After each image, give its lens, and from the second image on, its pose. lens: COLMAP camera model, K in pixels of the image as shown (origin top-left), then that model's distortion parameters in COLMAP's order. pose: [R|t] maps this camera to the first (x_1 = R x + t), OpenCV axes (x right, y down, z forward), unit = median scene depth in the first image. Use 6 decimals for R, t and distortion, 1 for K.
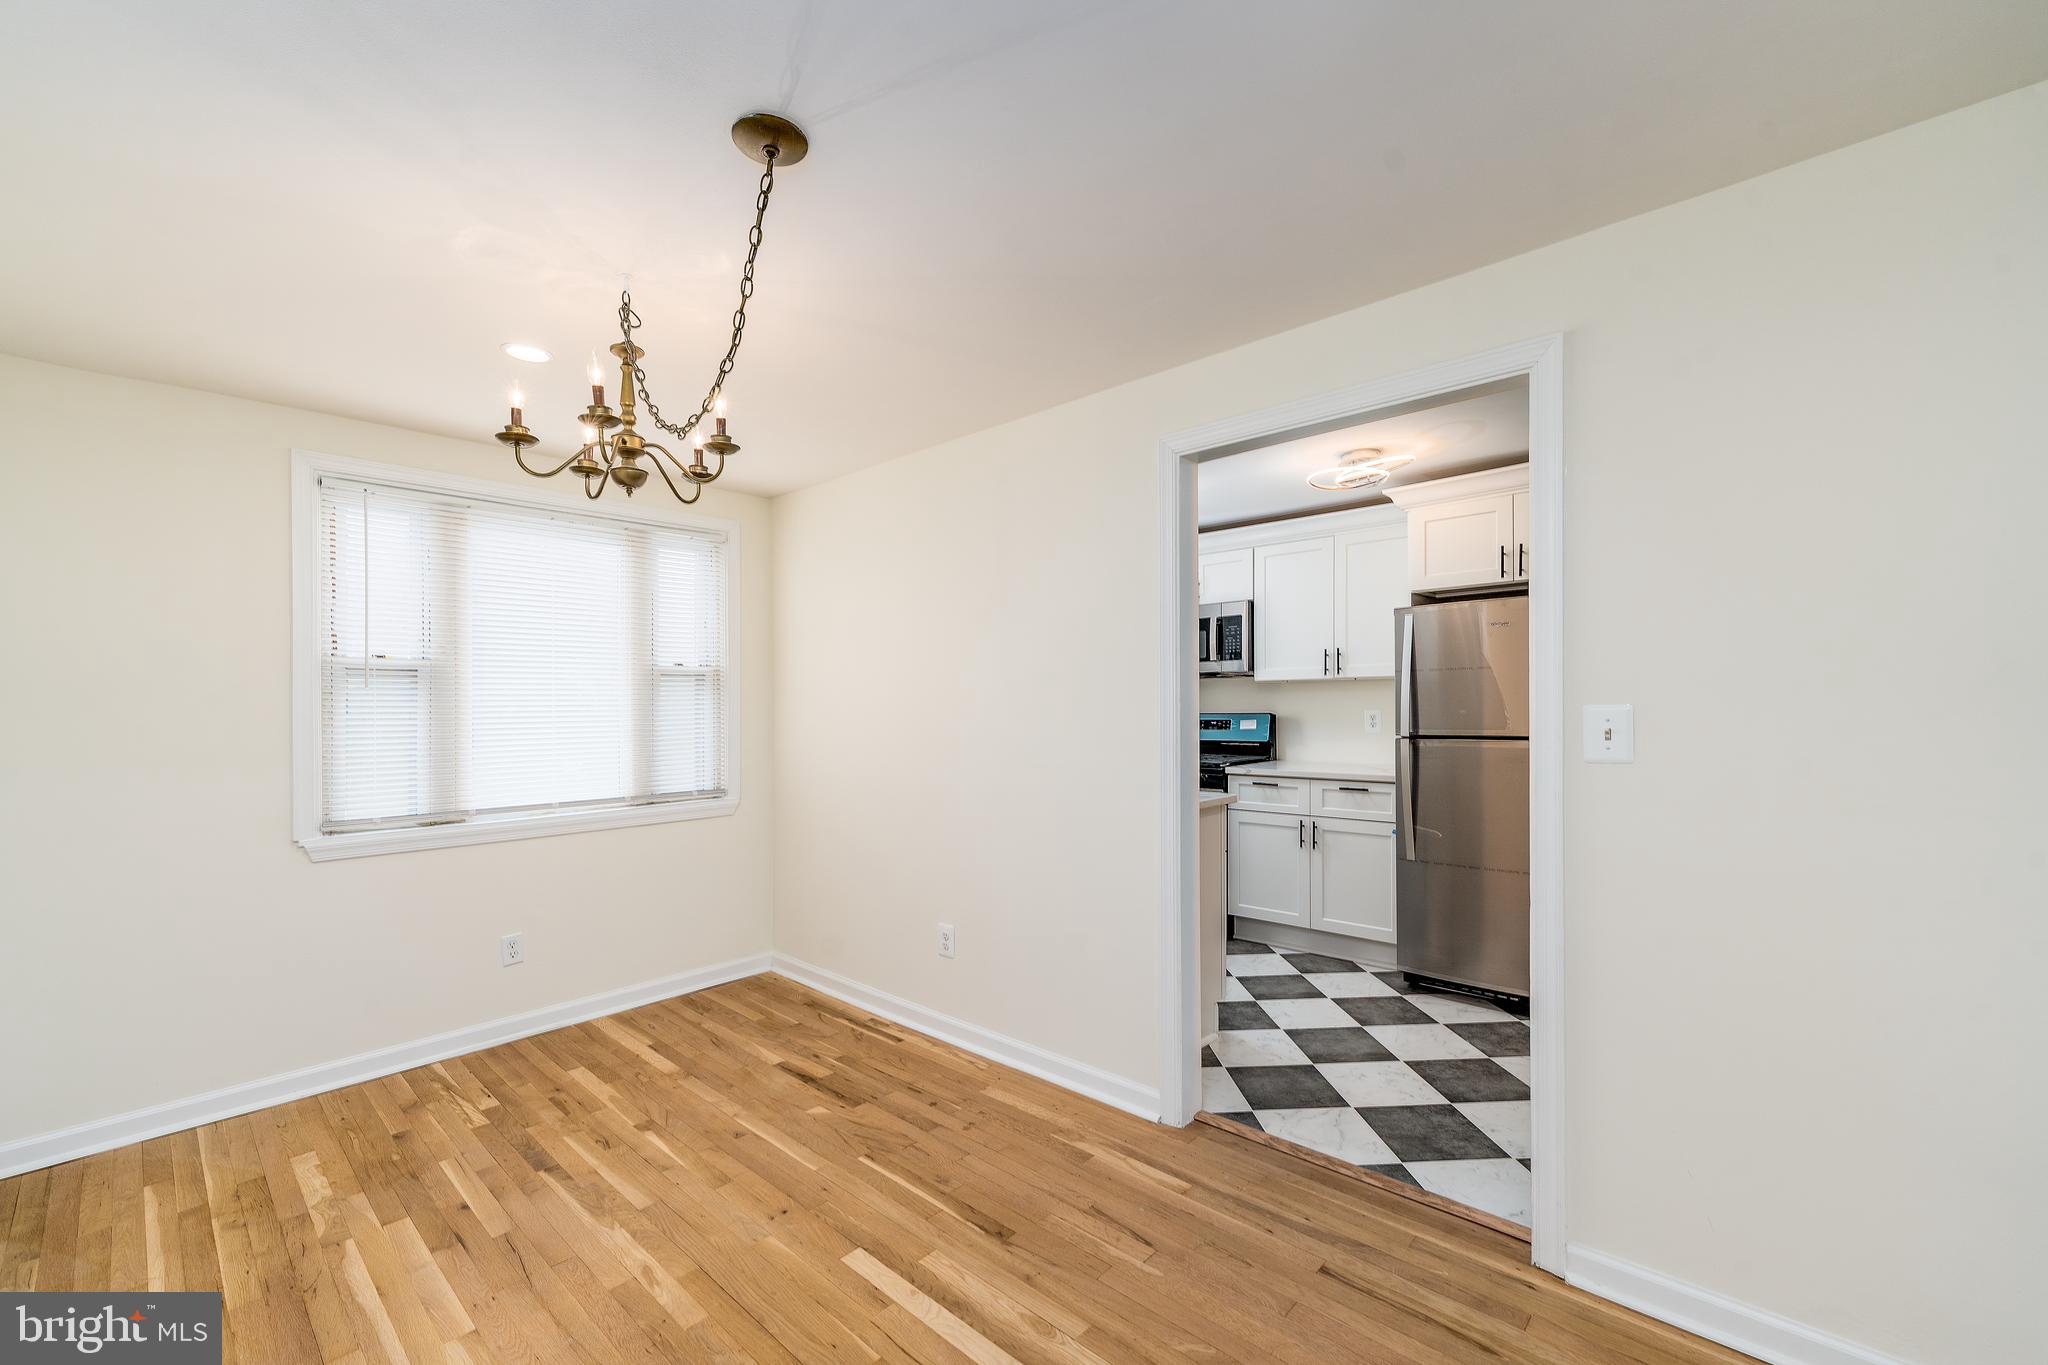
lens RADIAL K [[821.2, 0, 1021.7], [0, 821.2, 704.4], [0, 0, 1]] dist [0.001032, -0.000082]
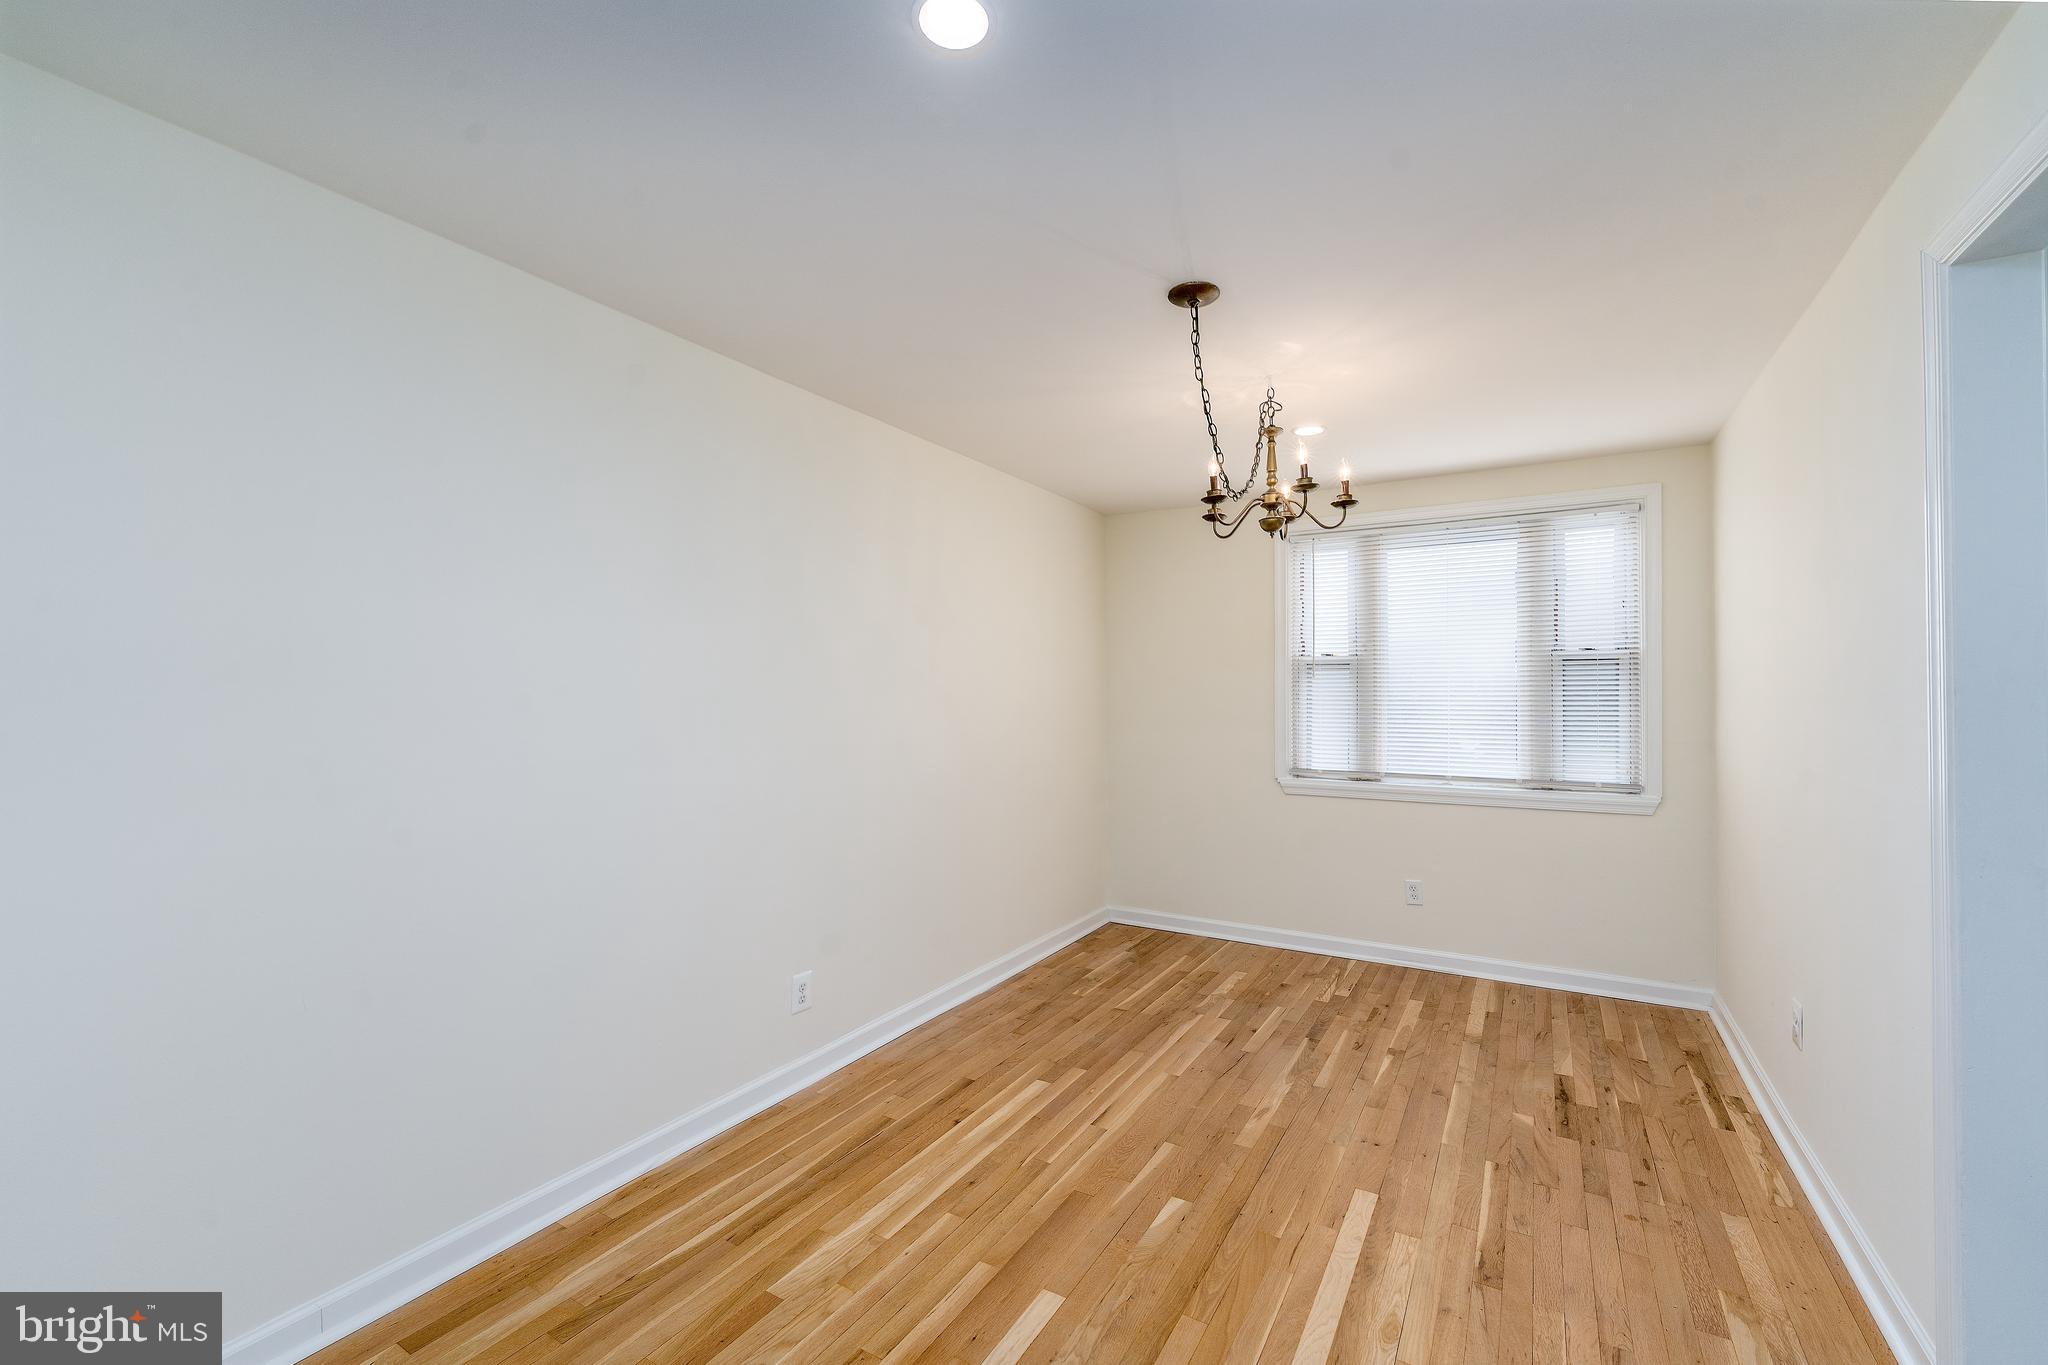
lens RADIAL K [[856.9, 0, 1055.2], [0, 856.9, 681.4], [0, 0, 1]] dist [0.001430, -0.000060]
pose [[0.230879, -0.001937, -0.972980, 0.551623], [-0.003369, 0.999990, -0.002790, -0.007717], [0.972977, 0.003922, 0.230871, 0.220265]]
